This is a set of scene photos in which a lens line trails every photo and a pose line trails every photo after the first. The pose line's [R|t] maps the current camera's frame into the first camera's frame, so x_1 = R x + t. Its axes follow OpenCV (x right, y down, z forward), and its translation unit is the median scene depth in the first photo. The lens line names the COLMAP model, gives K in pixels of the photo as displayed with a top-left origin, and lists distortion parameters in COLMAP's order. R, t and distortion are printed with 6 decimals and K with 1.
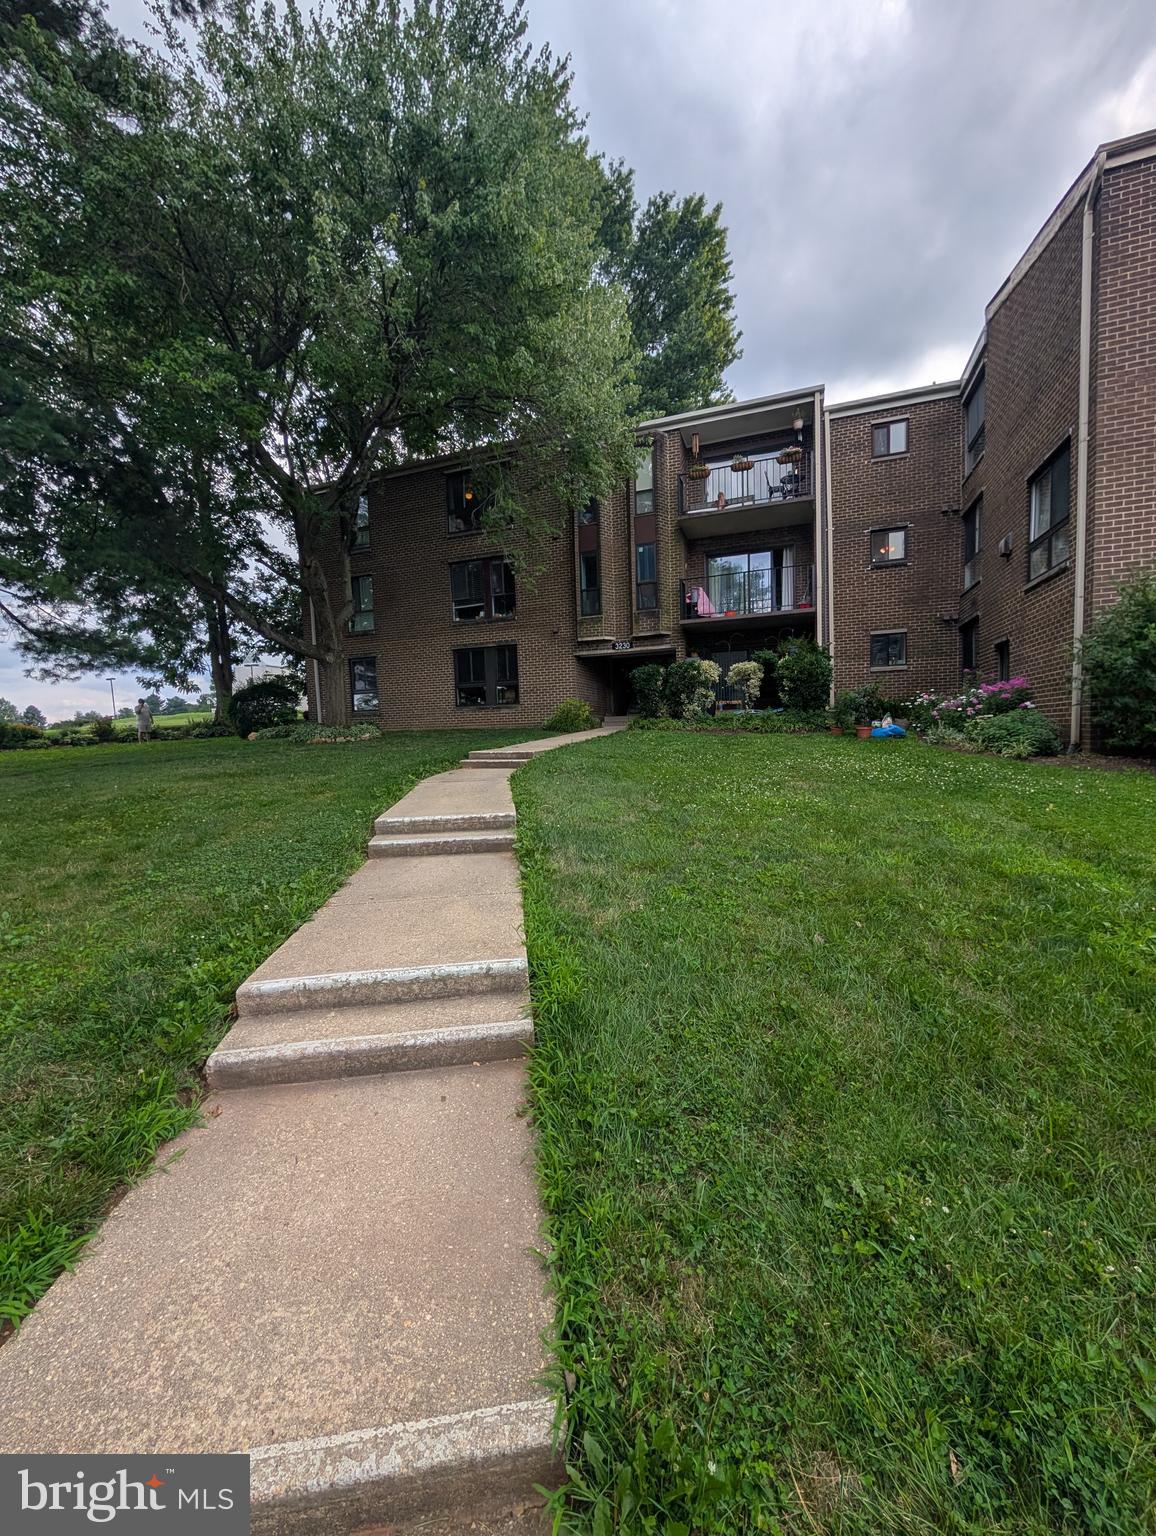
lens RADIAL K [[570.3, 0, 580.2], [0, 570.3, 767.9], [0, 0, 1]] dist [0.001296, 0.000102]
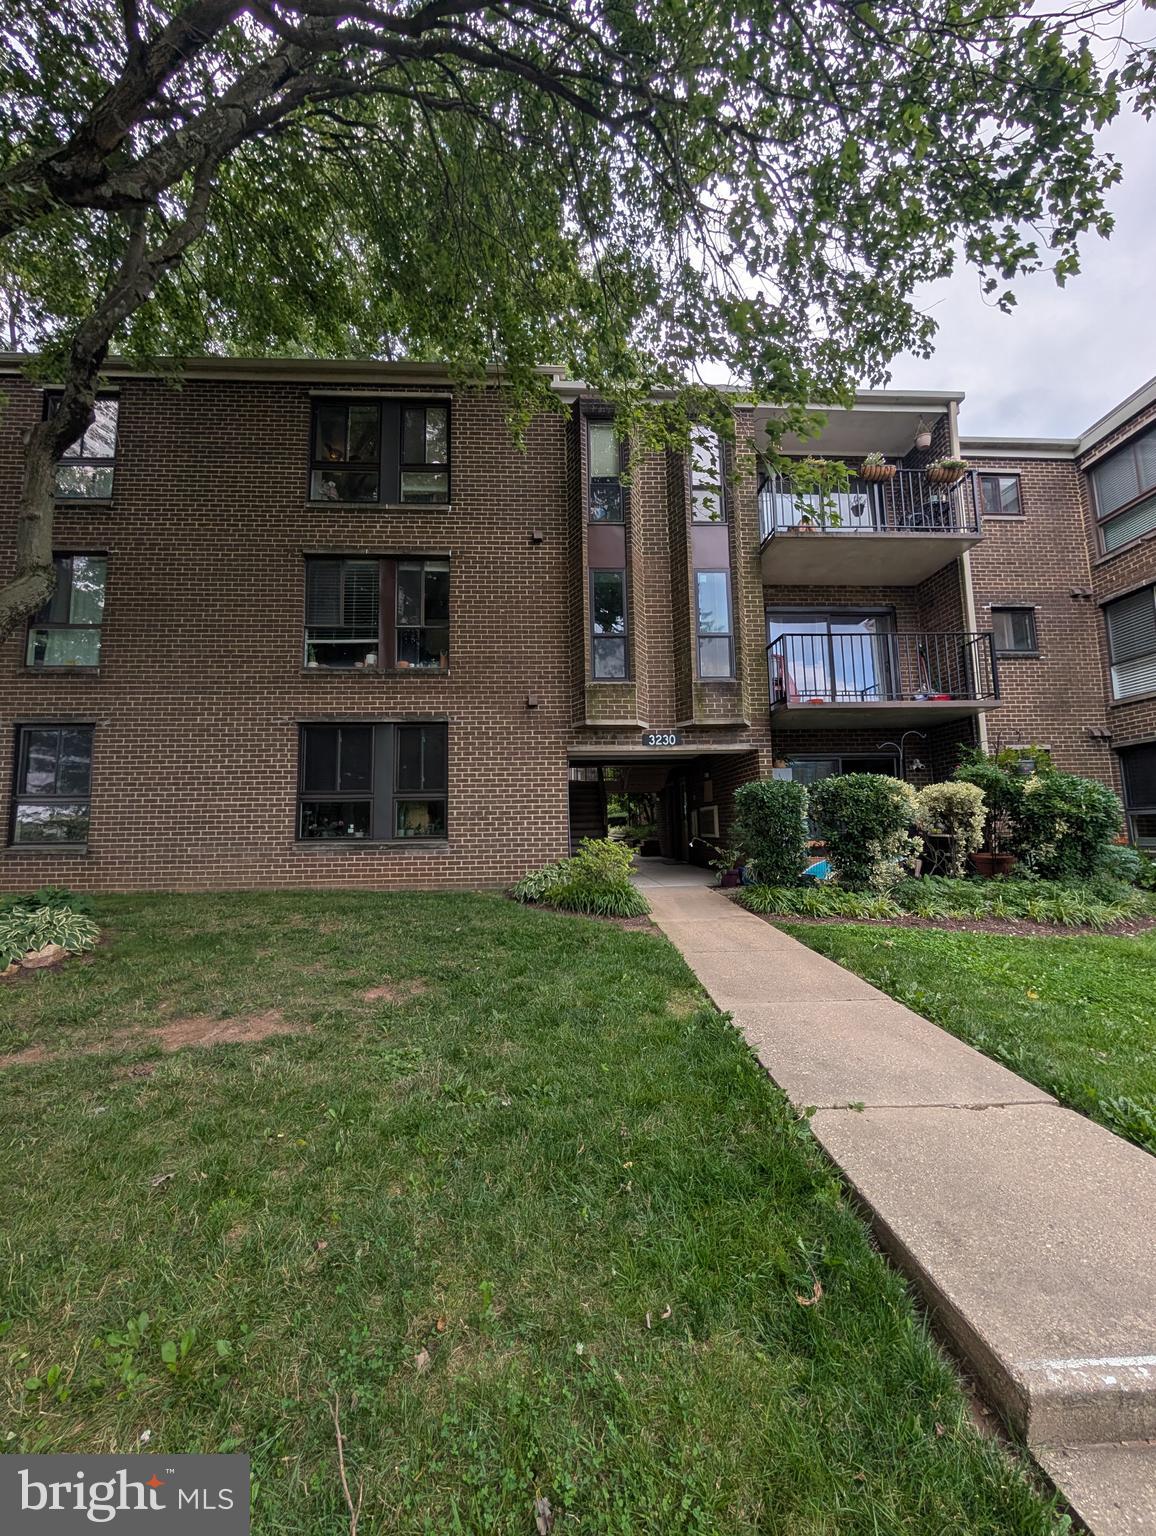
lens RADIAL K [[570.3, 0, 579.5], [0, 570.3, 768.4], [0, 0, 1]] dist [0.001296, 0.000102]
pose [[0.921503, 0.052357, 0.384826, -0.196258], [0.015763, 0.985013, -0.171759, -0.086578], [-0.388052, 0.164342, 0.906867, 0.497268]]
